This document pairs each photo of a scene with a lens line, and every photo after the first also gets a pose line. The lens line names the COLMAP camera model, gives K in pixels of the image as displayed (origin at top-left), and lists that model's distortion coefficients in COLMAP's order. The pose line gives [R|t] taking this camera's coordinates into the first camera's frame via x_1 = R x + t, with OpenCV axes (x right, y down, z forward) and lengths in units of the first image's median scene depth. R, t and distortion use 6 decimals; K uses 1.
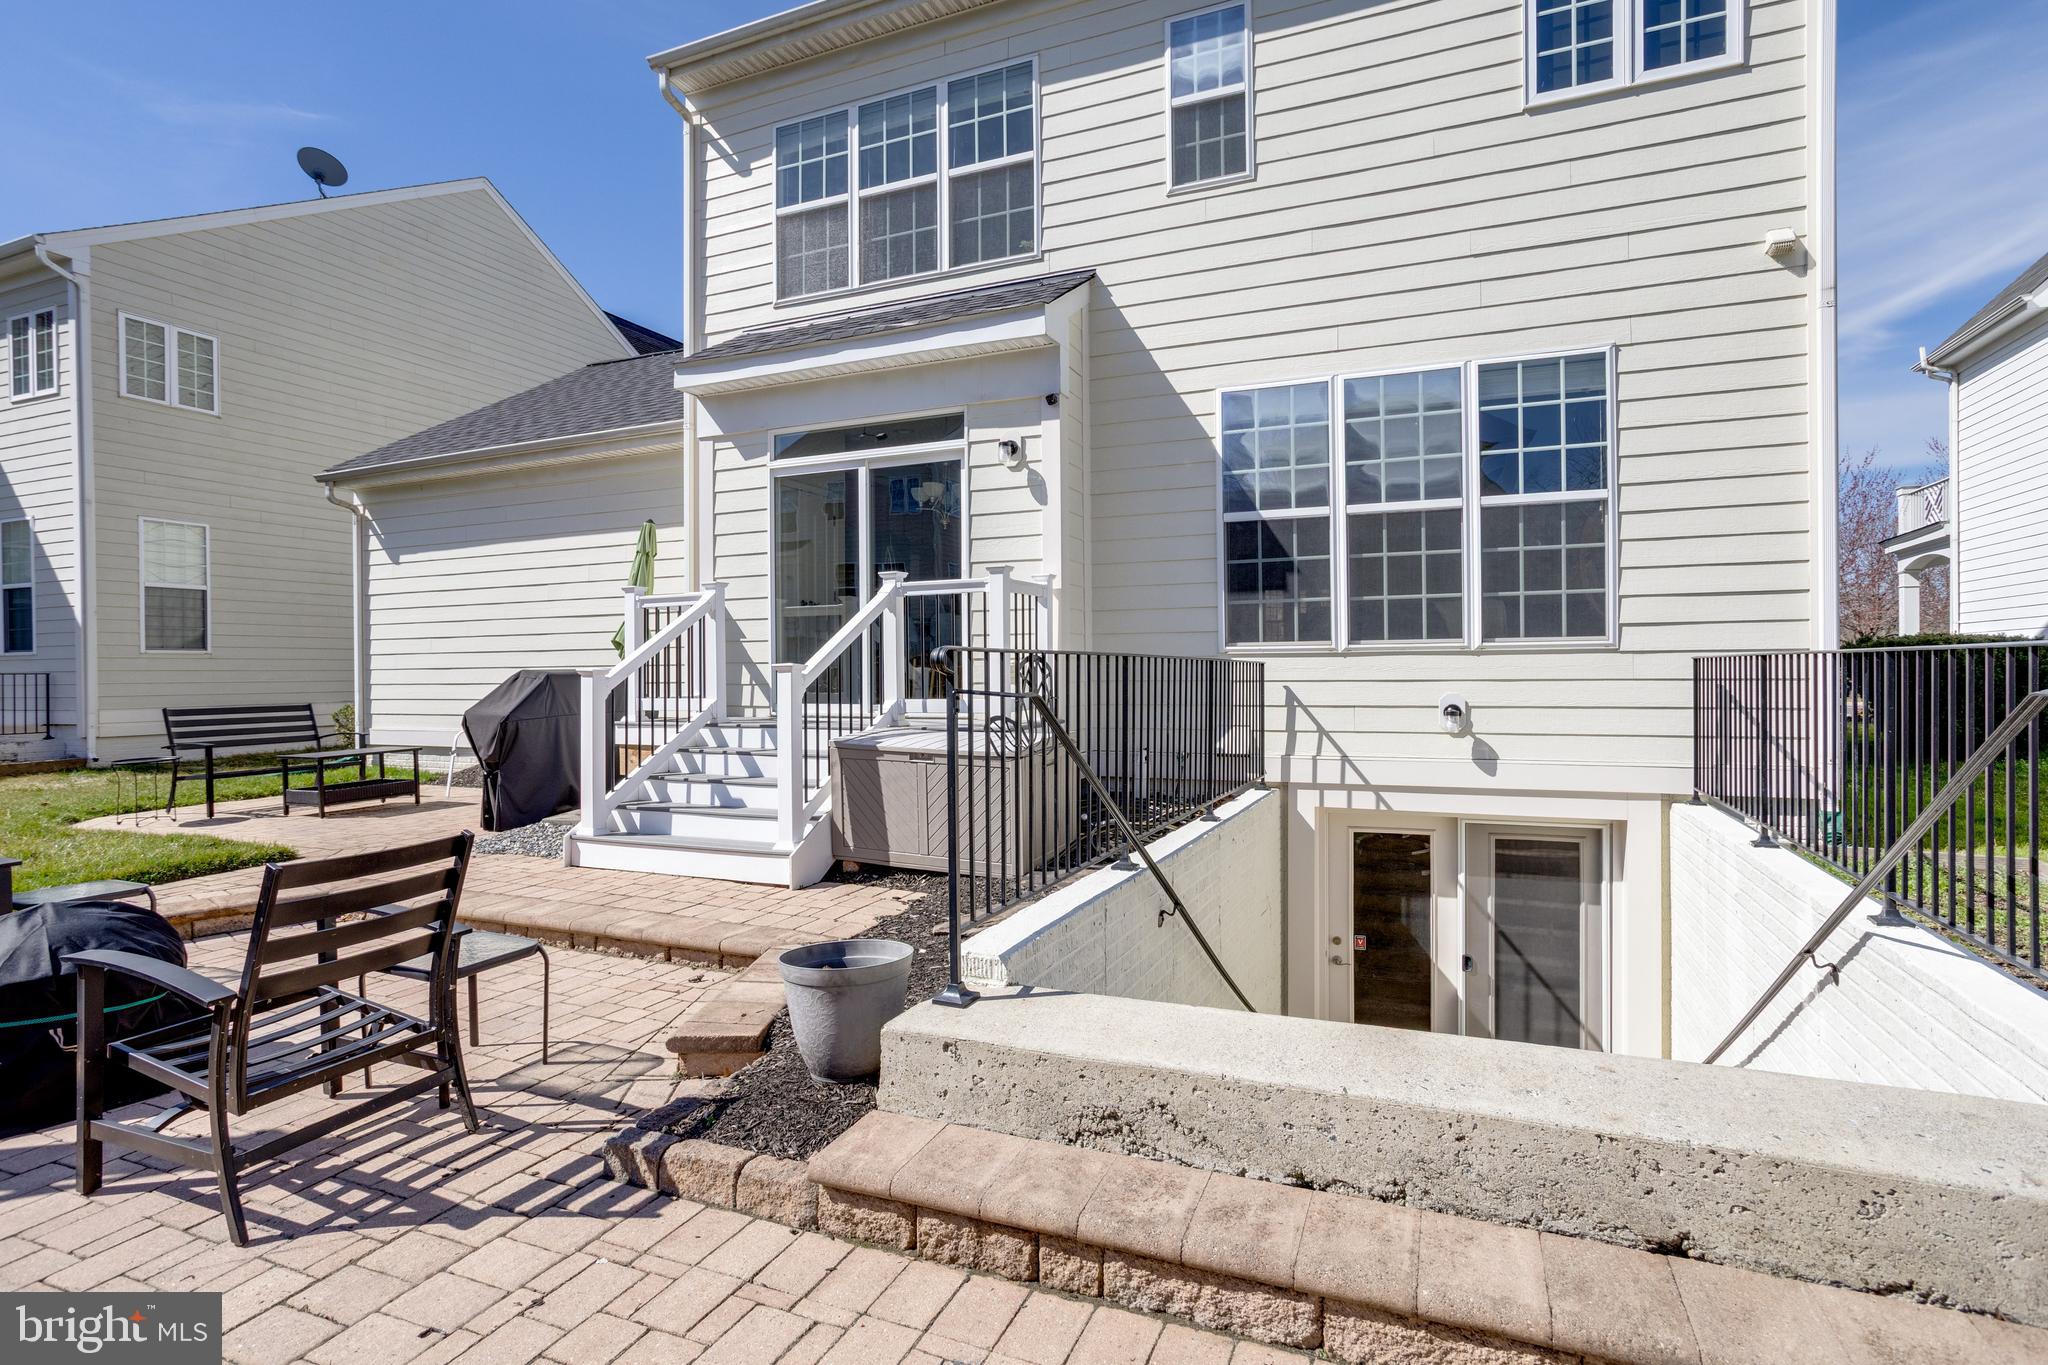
lens RADIAL K [[982.1, 0, 1022.6], [0, 982.1, 670.3], [0, 0, 1]] dist [-0.028022, 0.003669]
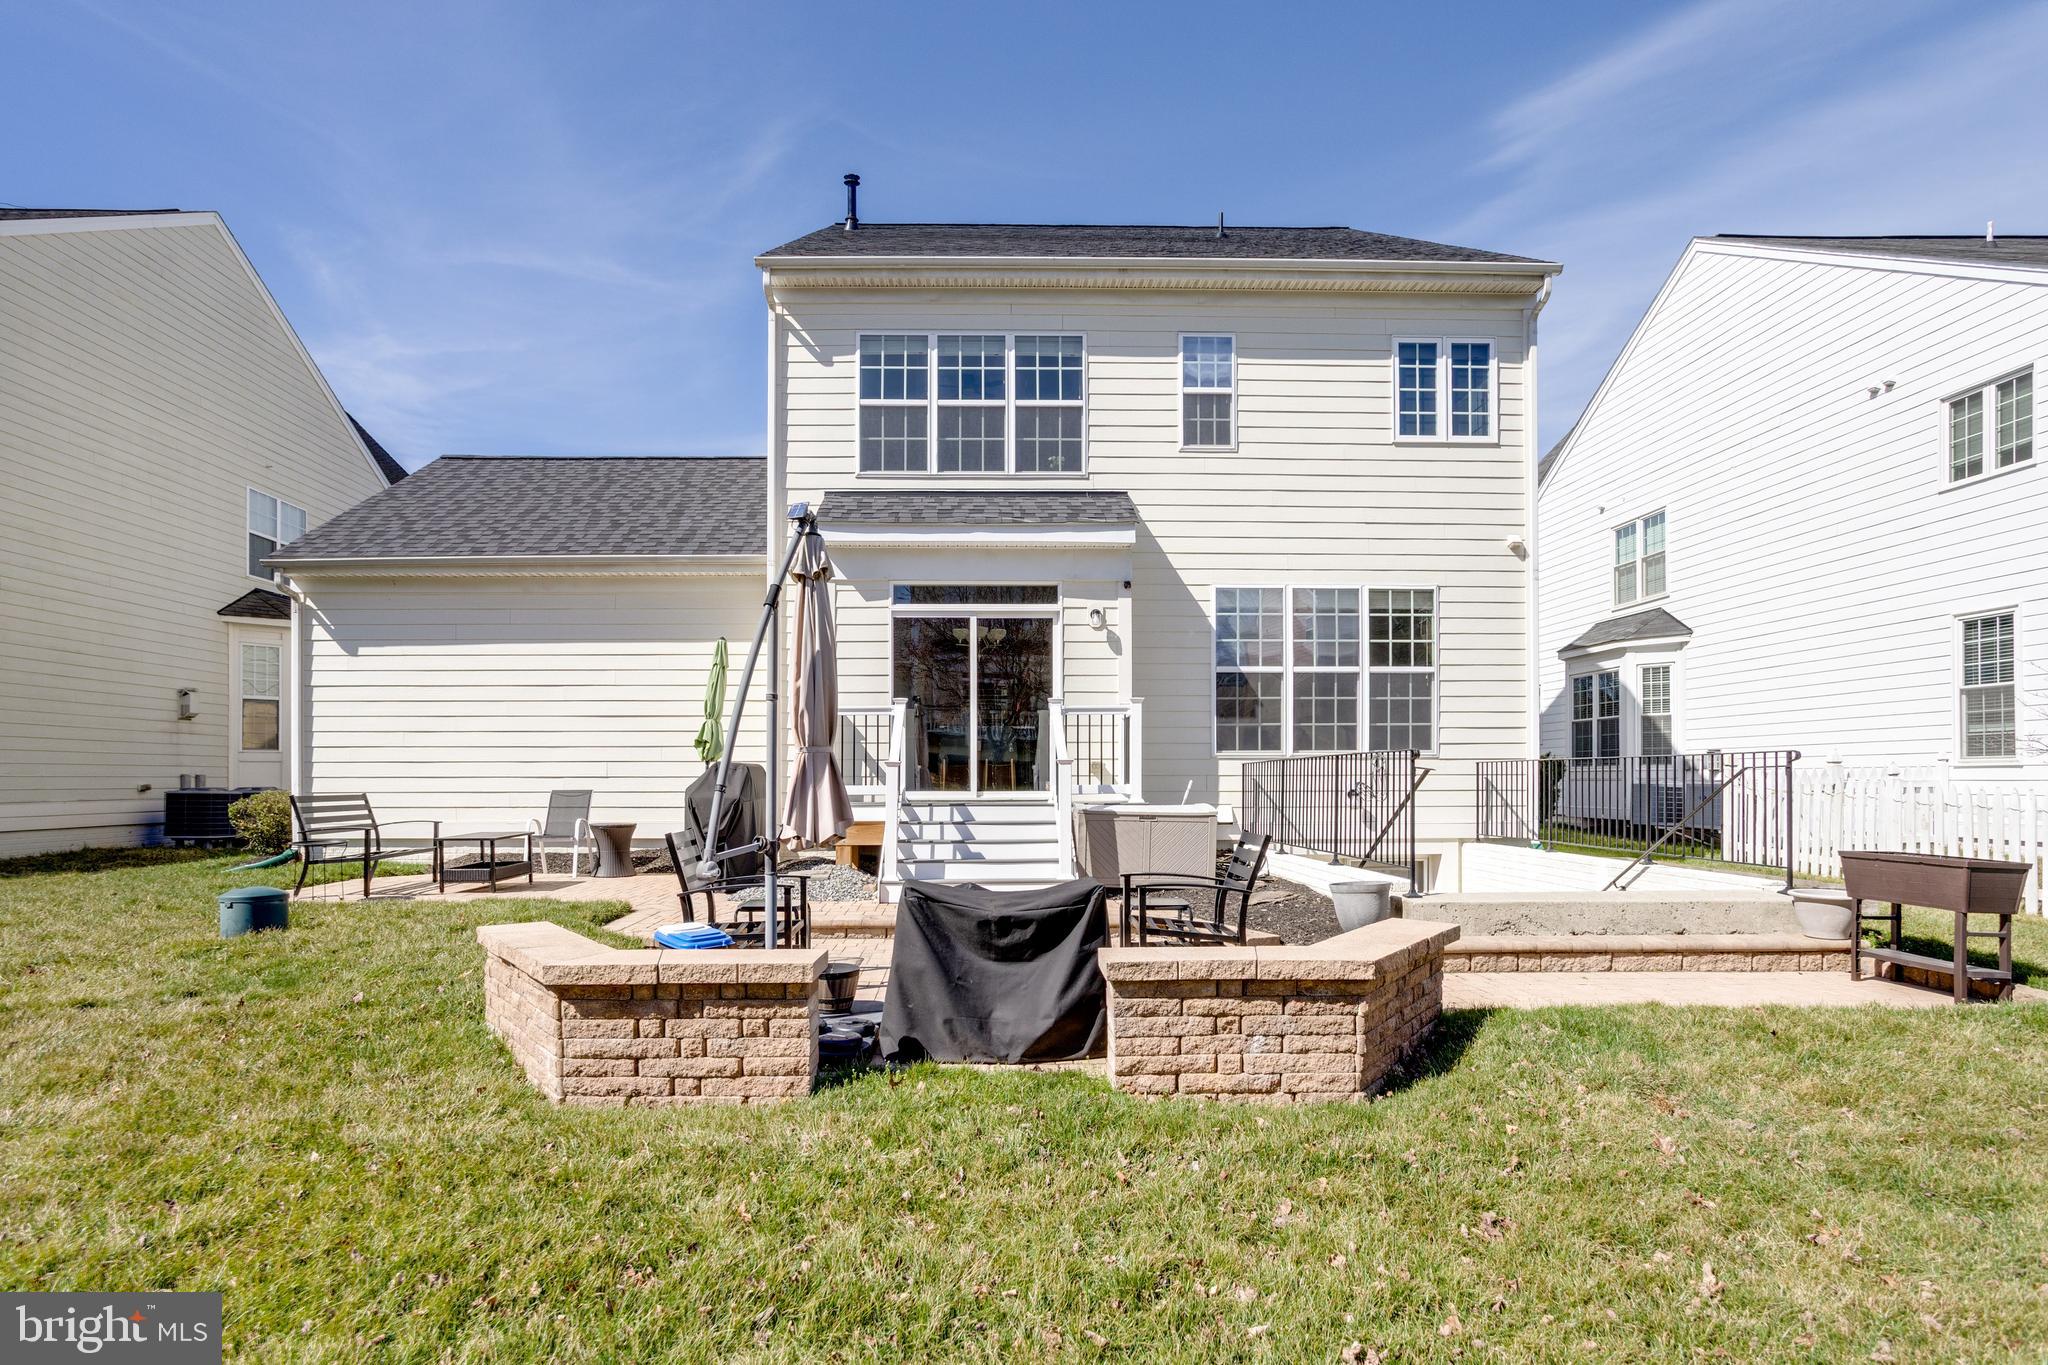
lens RADIAL K [[982.1, 0, 1017.0], [0, 982.1, 775.0], [0, 0, 1]] dist [-0.028022, 0.003669]
pose [[0.921945, 0.008238, 0.387233, -0.663193], [-0.007096, 0.999965, -0.004378, 0.019394], [-0.387256, 0.001288, 0.921971, -0.291363]]
